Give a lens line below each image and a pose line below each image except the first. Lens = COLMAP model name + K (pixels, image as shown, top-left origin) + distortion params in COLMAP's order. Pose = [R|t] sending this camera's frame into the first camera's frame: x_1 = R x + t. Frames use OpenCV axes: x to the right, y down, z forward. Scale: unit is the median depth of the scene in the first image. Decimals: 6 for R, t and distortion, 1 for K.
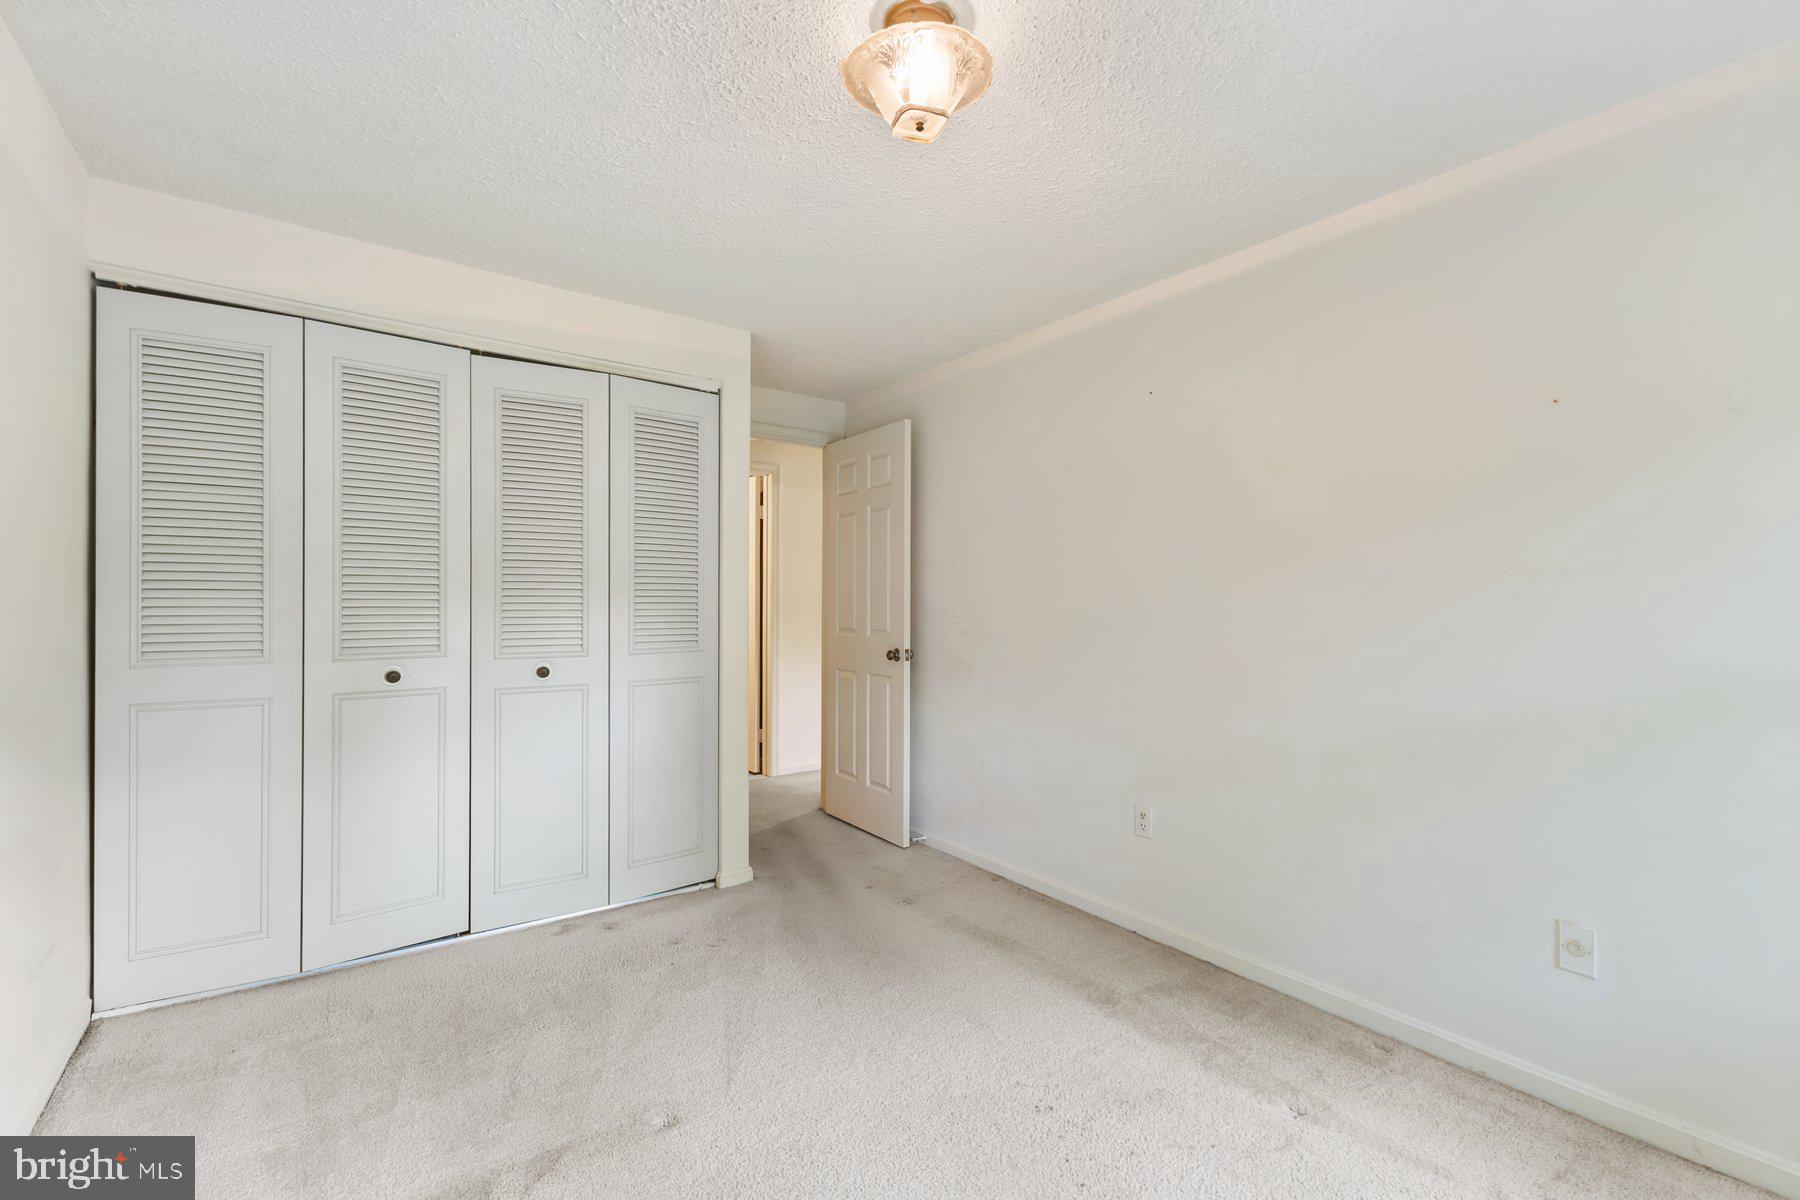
lens RADIAL K [[774.8, 0, 889.9], [0, 774.8, 602.8], [0, 0, 1]] dist [0.011867, -0.000310]
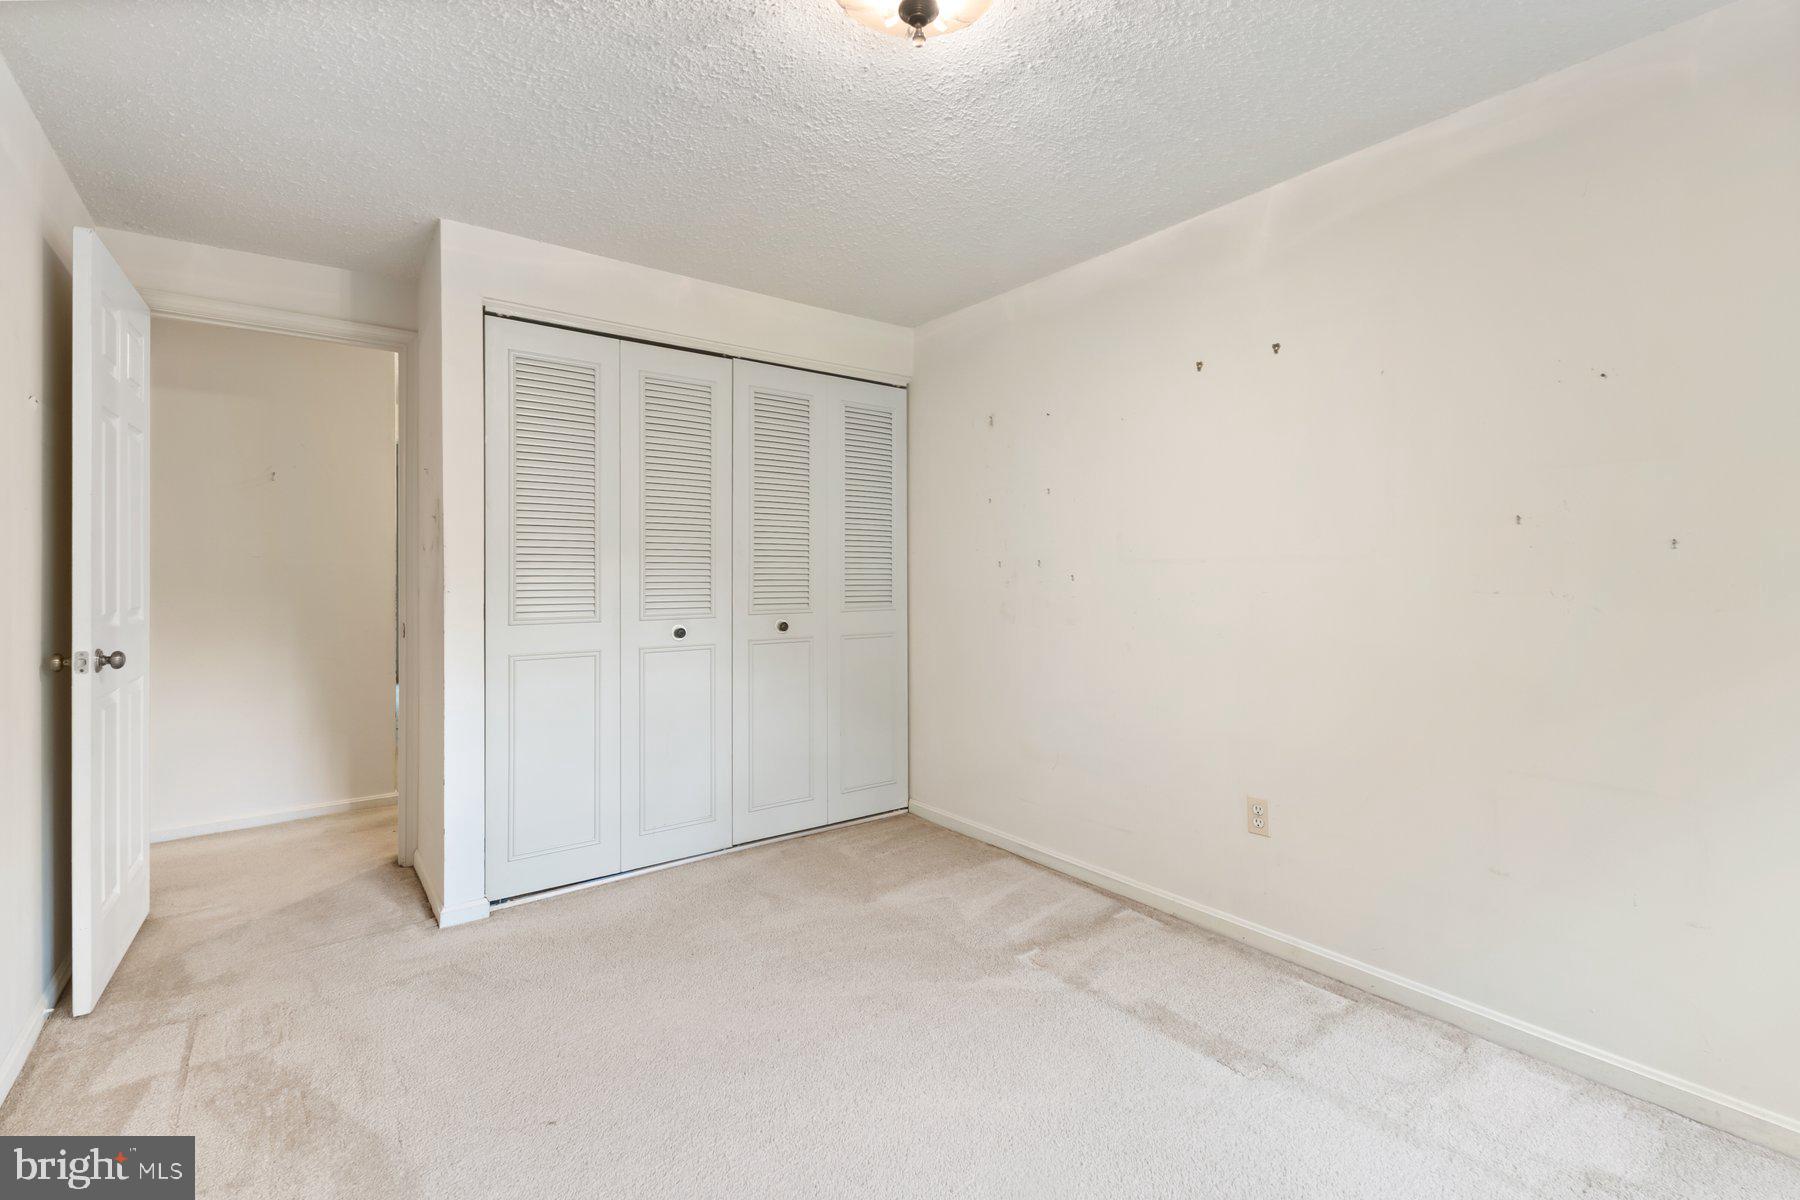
lens RADIAL K [[774.8, 0, 915.1], [0, 774.8, 585.4], [0, 0, 1]] dist [0.011867, -0.000310]
pose [[0.999815, -0.006231, 0.018178, -0.230202], [0.005793, 0.999693, 0.024077, -0.004154], [-0.018322, -0.023967, 0.999545, -0.159659]]
